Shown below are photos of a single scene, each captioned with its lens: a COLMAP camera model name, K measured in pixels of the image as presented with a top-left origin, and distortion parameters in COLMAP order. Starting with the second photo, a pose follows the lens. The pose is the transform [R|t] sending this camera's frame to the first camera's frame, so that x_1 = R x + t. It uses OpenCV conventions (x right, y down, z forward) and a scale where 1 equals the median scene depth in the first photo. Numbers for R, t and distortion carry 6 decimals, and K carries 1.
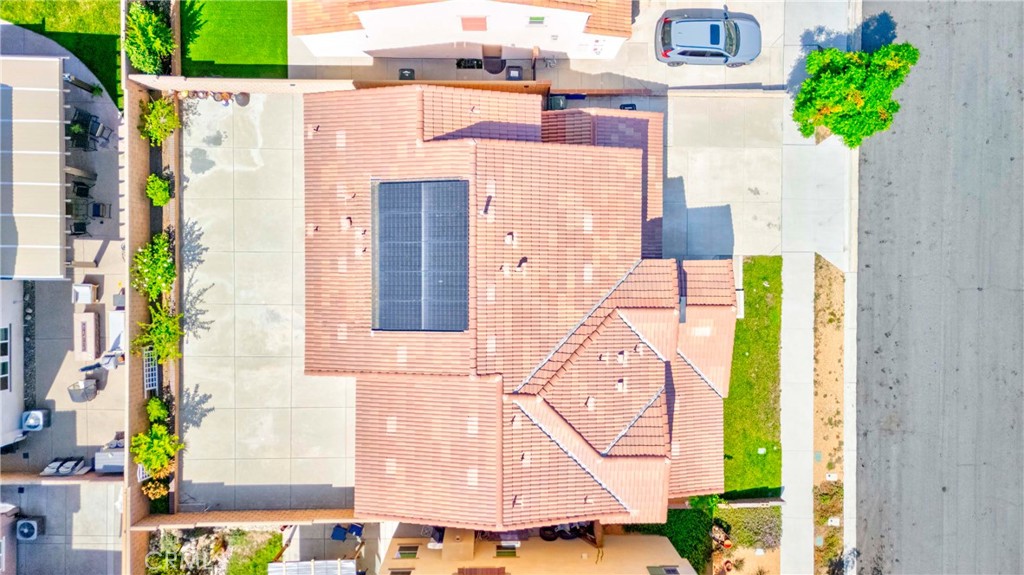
lens RADIAL K [[765.8, 0, 512.0], [0, 765.8, 281.8], [0, 0, 1]] dist [0.034354, -0.001127]
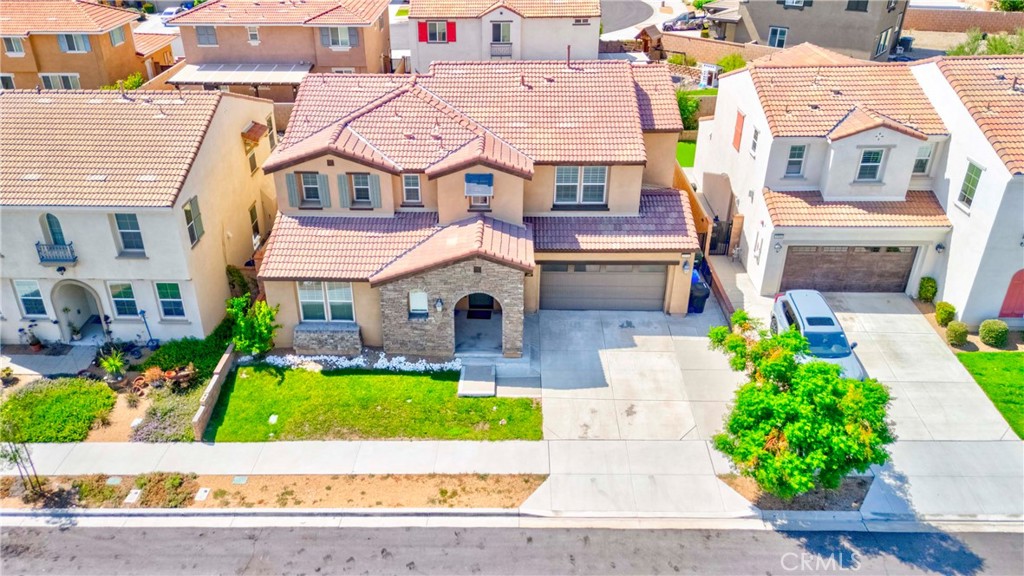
lens RADIAL K [[765.8, 0, 507.5], [0, 765.8, 286.8], [0, 0, 1]] dist [0.034354, -0.001127]
pose [[-0.016281, 0.489729, -0.871722, 0.890830], [-0.999010, 0.028132, 0.034463, -0.029557], [0.041400, 0.871421, 0.488786, 0.545116]]
